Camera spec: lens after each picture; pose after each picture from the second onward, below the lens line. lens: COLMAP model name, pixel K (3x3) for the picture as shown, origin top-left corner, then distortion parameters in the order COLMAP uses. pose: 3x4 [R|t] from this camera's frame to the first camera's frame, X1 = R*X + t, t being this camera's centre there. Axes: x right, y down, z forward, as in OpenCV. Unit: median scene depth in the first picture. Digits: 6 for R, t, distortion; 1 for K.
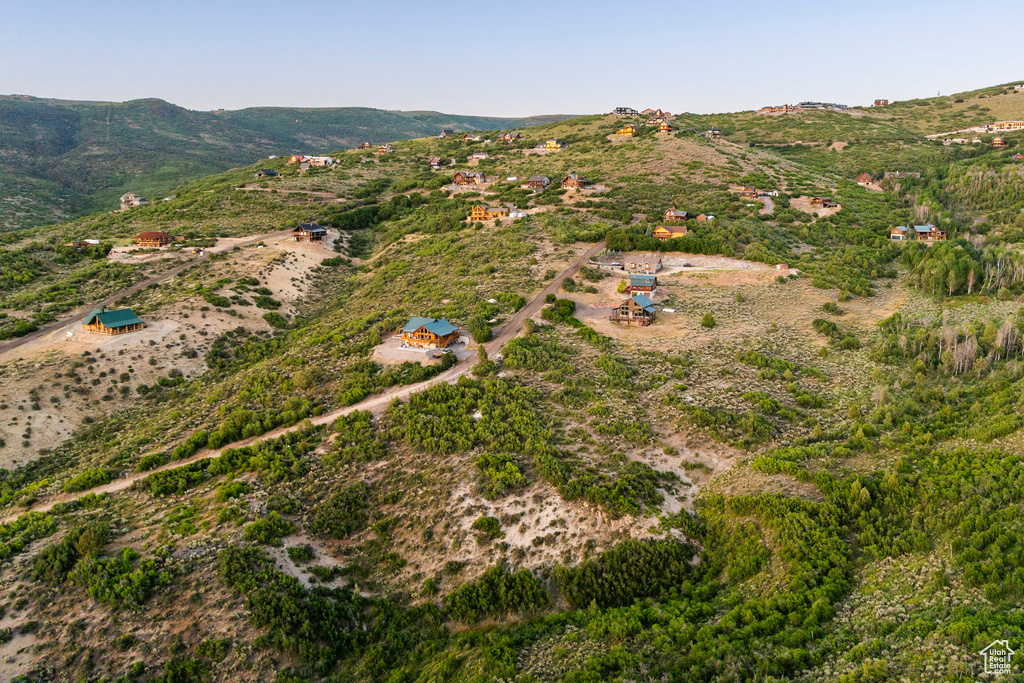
lens RADIAL K [[725.3, 0, 521.9], [0, 725.3, 336.7], [0, 0, 1]] dist [-0.037304, -0.003182]
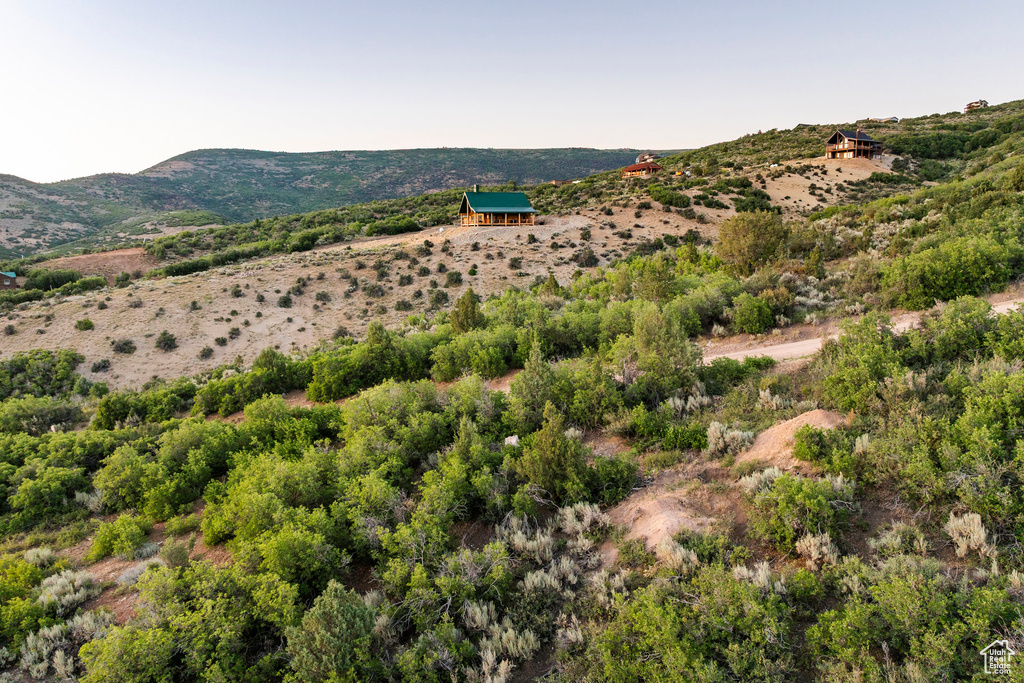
lens RADIAL K [[725.3, 0, 521.9], [0, 725.3, 336.7], [0, 0, 1]] dist [-0.037304, -0.003182]
pose [[0.749642, 0.090704, -0.655599, -0.137520], [-0.114222, 0.993432, 0.006836, 0.081409], [0.651913, 0.069759, 0.755078, 0.562001]]
